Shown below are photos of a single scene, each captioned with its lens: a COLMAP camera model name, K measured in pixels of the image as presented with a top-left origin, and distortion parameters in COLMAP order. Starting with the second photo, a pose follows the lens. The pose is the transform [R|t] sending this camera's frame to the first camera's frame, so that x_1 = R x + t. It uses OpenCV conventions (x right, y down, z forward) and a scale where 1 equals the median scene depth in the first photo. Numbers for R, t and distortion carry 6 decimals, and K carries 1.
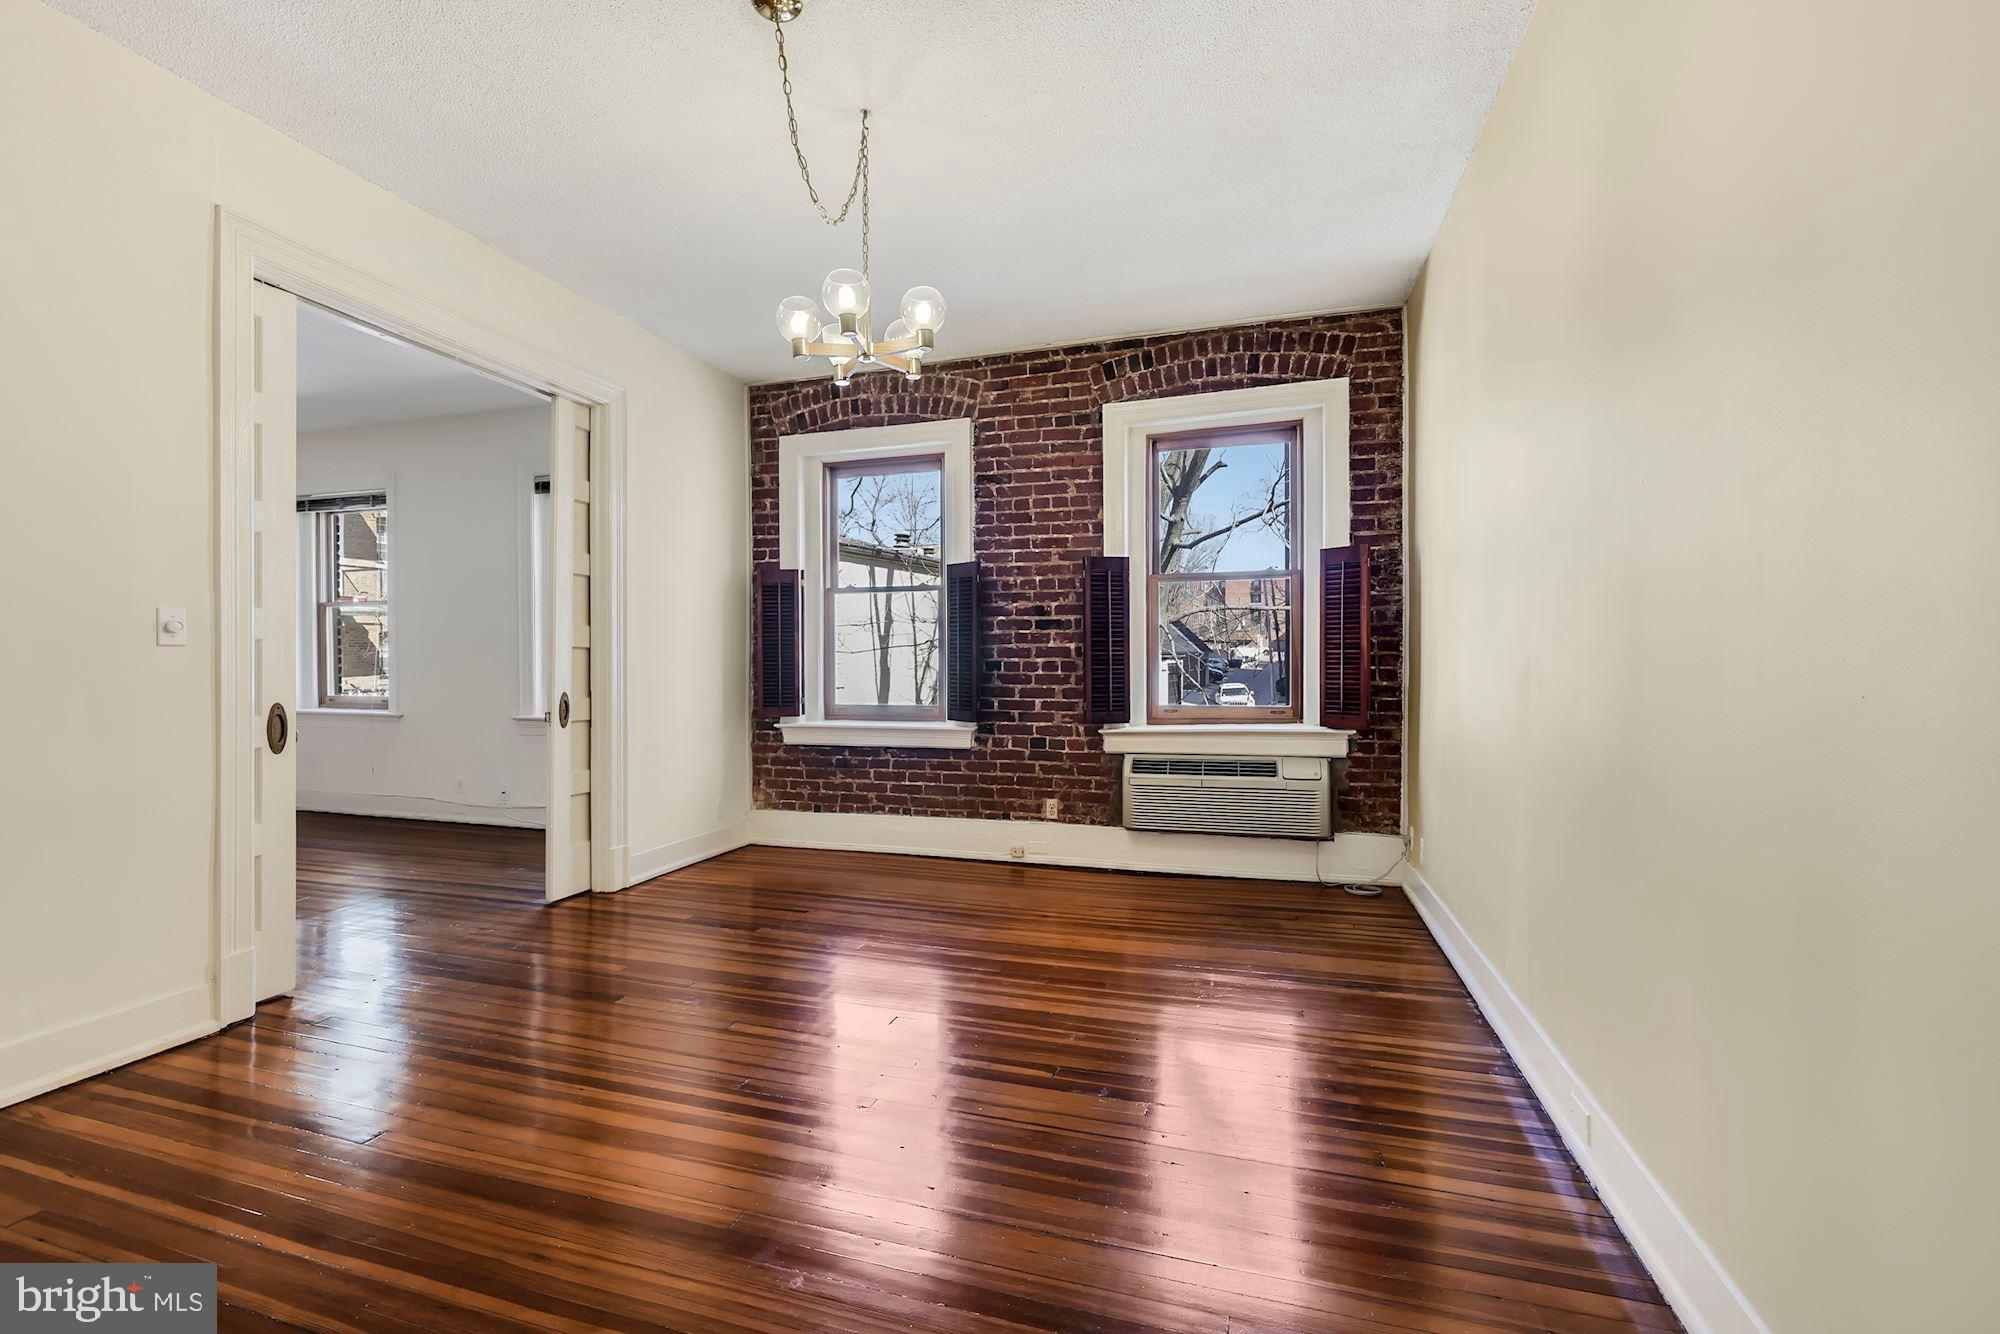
lens RADIAL K [[883.3, 0, 981.5], [0, 883.3, 656.3], [0, 0, 1]] dist [0.006788, -0.000473]
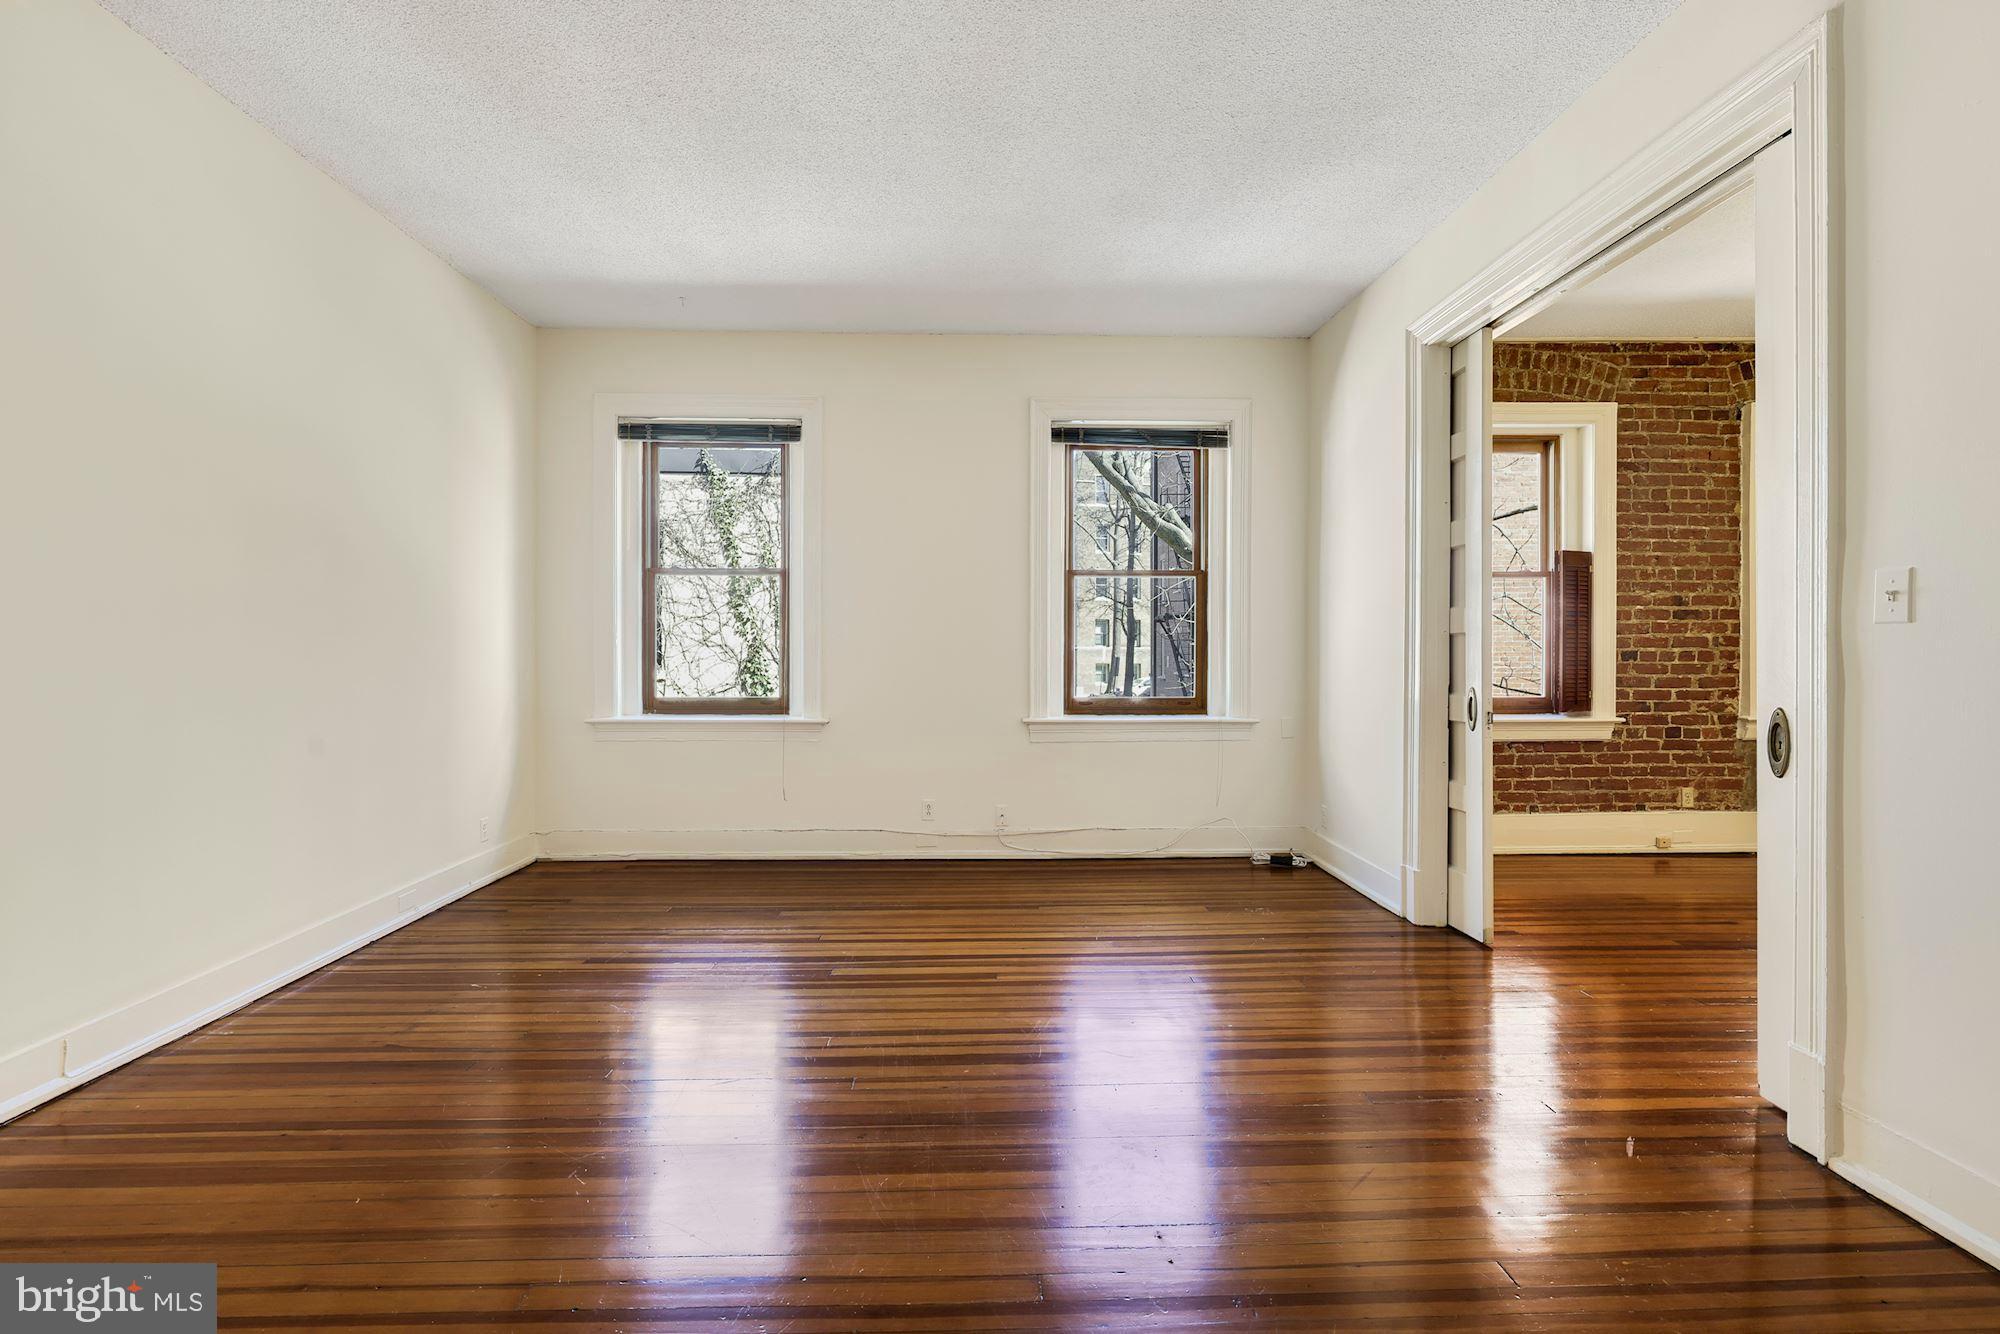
lens RADIAL K [[858.5, 0, 989.4], [0, 858.5, 644.7], [0, 0, 1]] dist [-0.000163, -0.000088]
pose [[0.939915, 0.003550, 0.341389, -1.007579], [-0.002931, 0.999993, -0.002330, 0.002833], [-0.341395, 0.001190, 0.939919, 0.350198]]
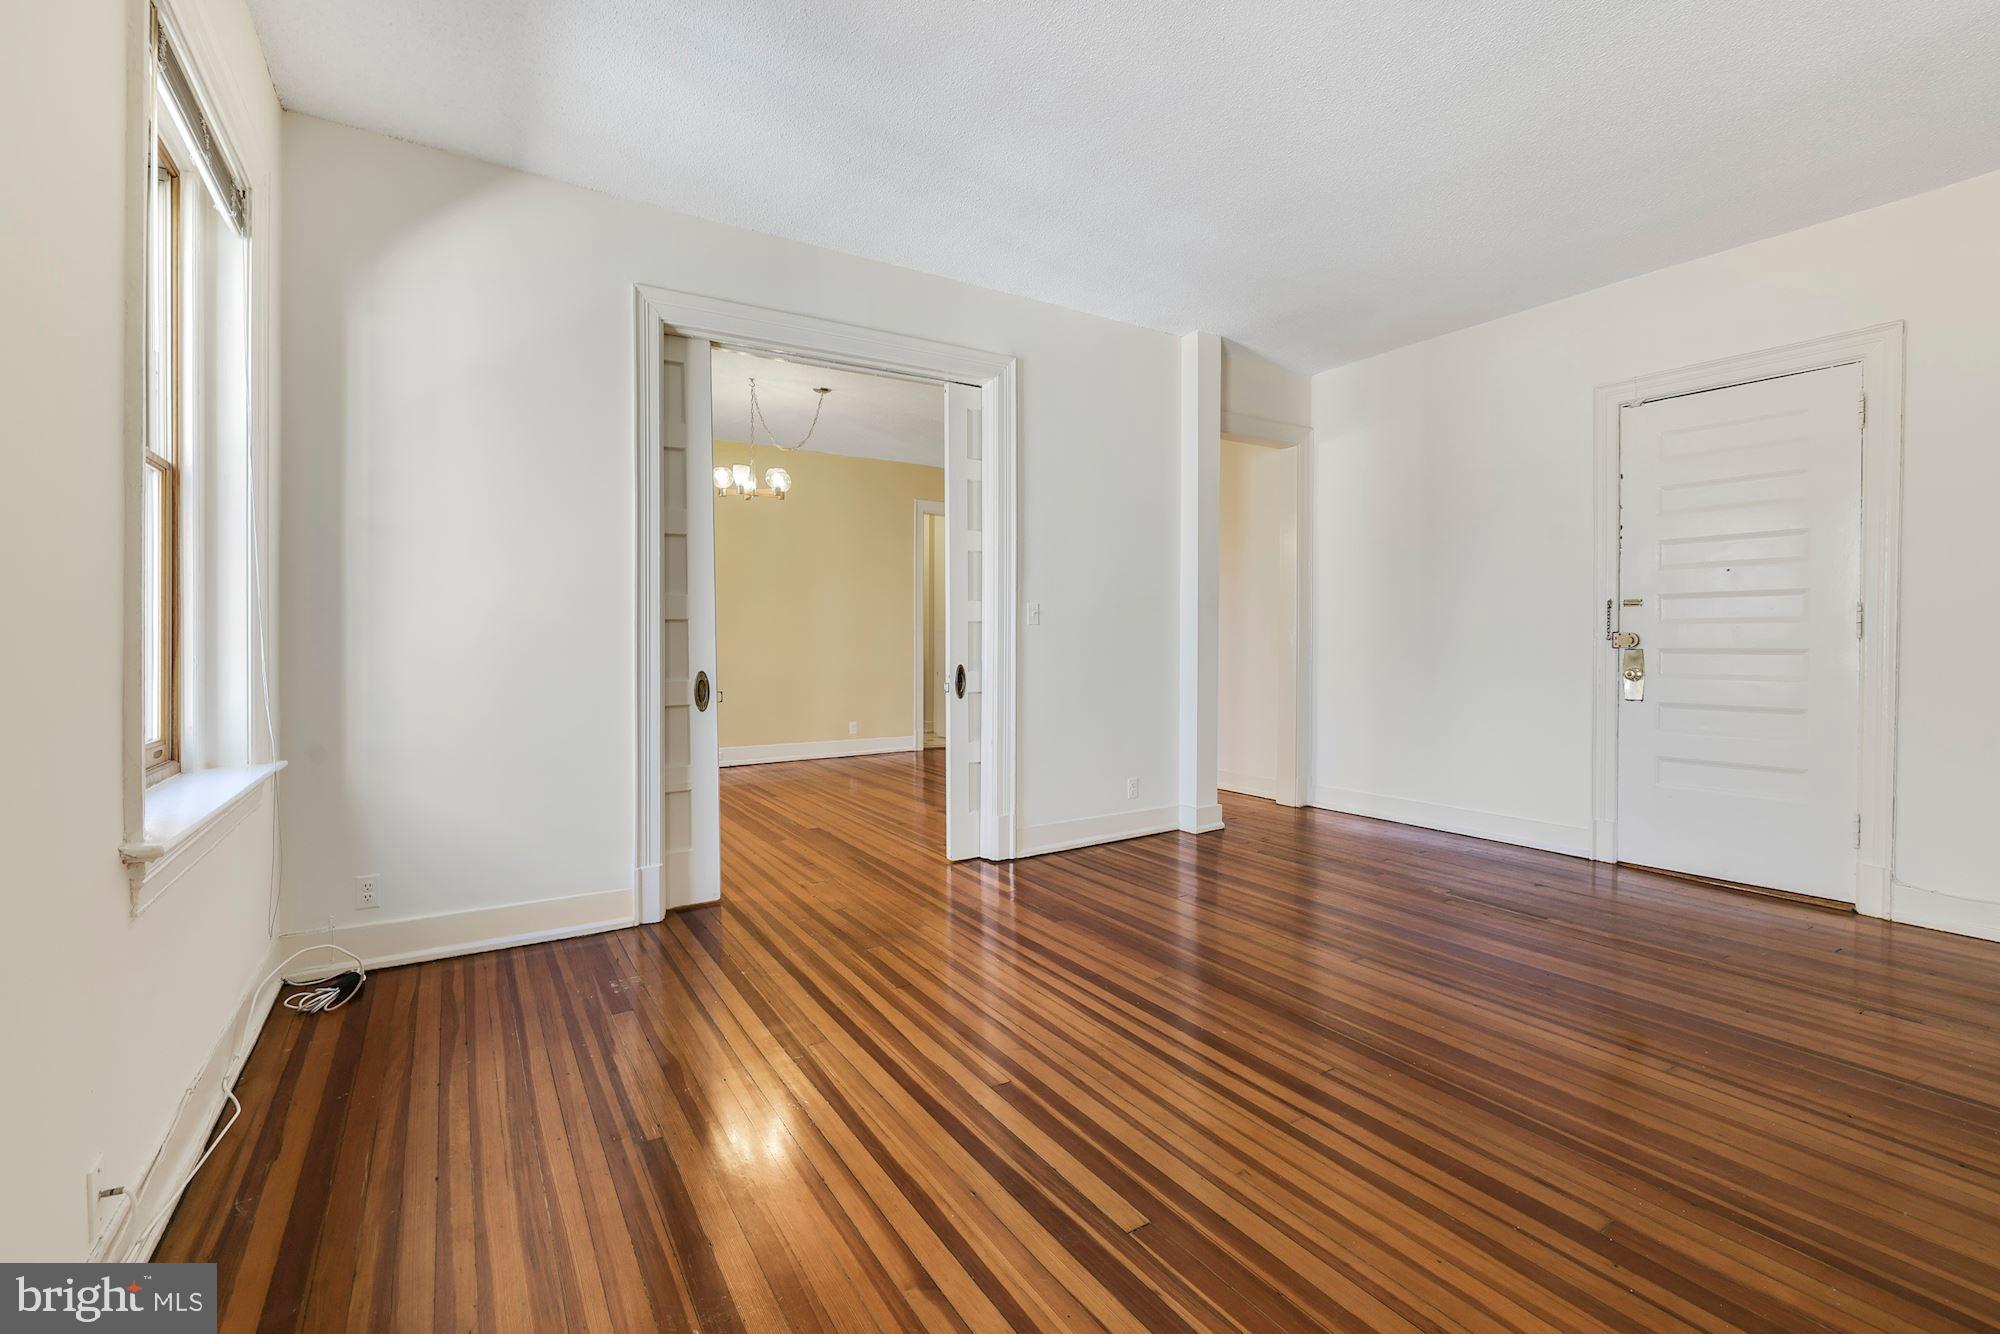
lens RADIAL K [[858.5, 0, 994.2], [0, 858.5, 652.6], [0, 0, 1]] dist [-0.000163, -0.000088]
pose [[-0.772701, -0.006771, 0.634734, -1.070070], [0.000788, 0.999932, 0.011626, 0.010622], [-0.634770, 0.009483, -0.772643, 1.275773]]
